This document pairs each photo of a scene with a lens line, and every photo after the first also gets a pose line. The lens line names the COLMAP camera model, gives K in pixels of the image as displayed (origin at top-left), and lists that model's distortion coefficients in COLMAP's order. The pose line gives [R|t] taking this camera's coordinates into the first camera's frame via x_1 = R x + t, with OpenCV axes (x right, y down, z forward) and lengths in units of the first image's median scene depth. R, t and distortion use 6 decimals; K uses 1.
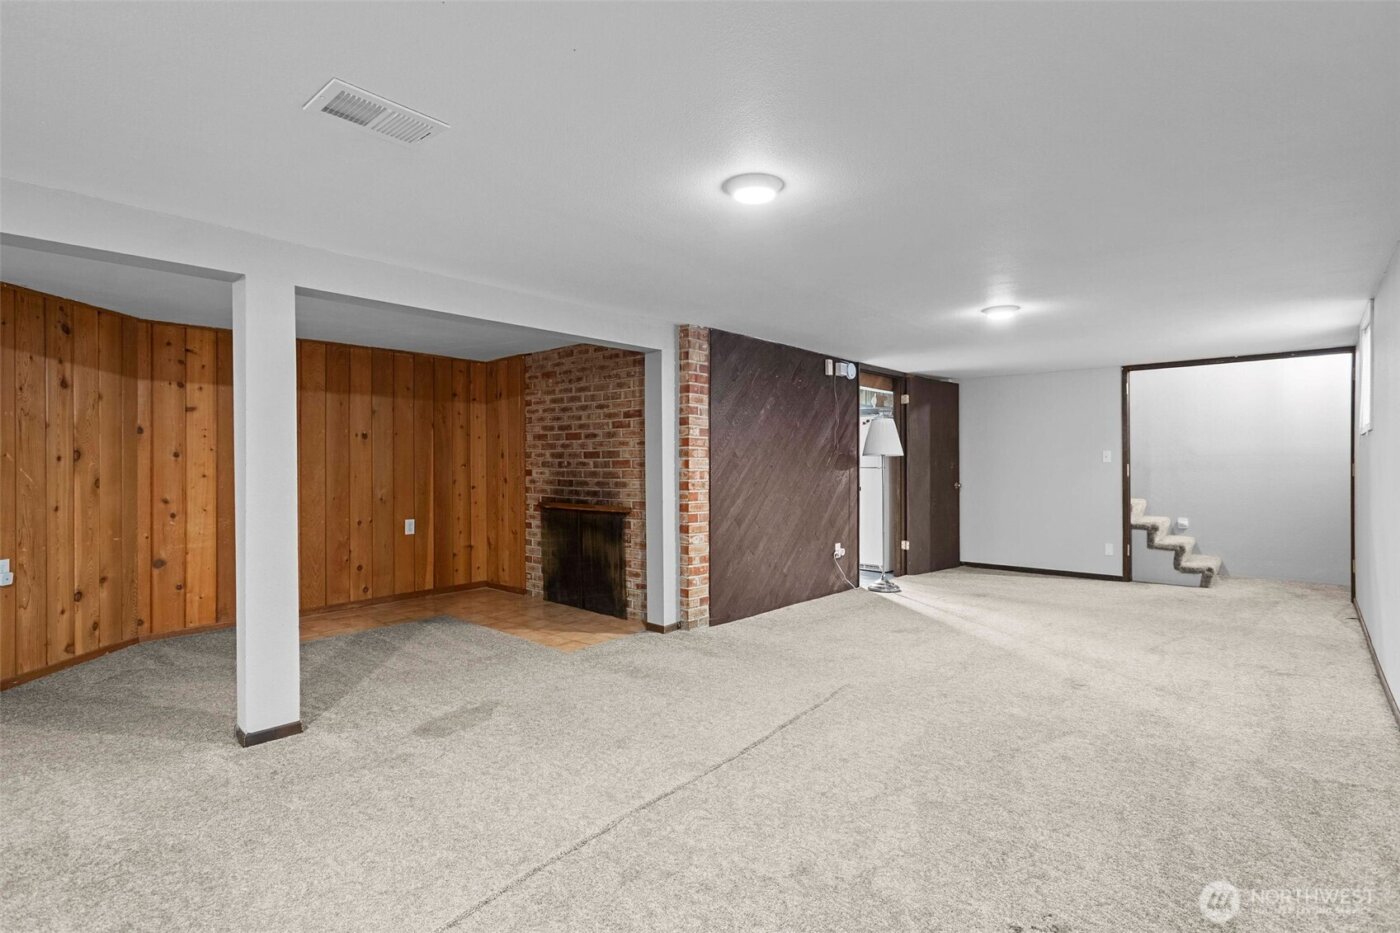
lens RADIAL K [[666.5, 0, 703.5], [0, 666.5, 468.8], [0, 0, 1]] dist [0.000622, 0.000545]
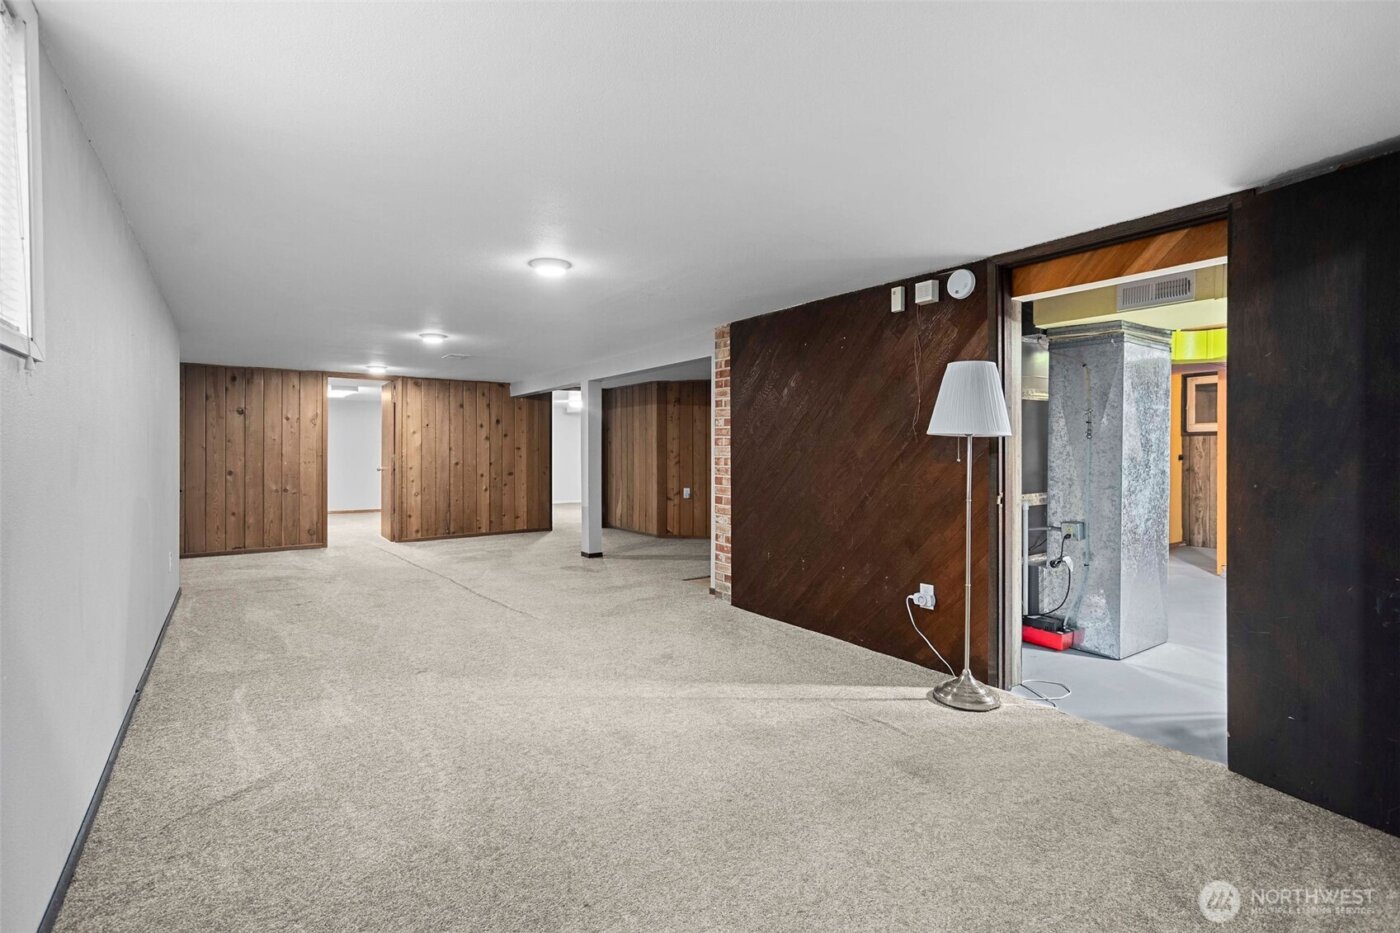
lens RADIAL K [[666.5, 0, 698.9], [0, 666.5, 456.1], [0, 0, 1]] dist [0.000622, 0.000545]
pose [[-0.222870, 0.006350, -0.974828, 1.060414], [-0.006412, 0.999948, 0.007980, -0.008098], [0.974827, 0.008029, -0.222818, 1.191691]]
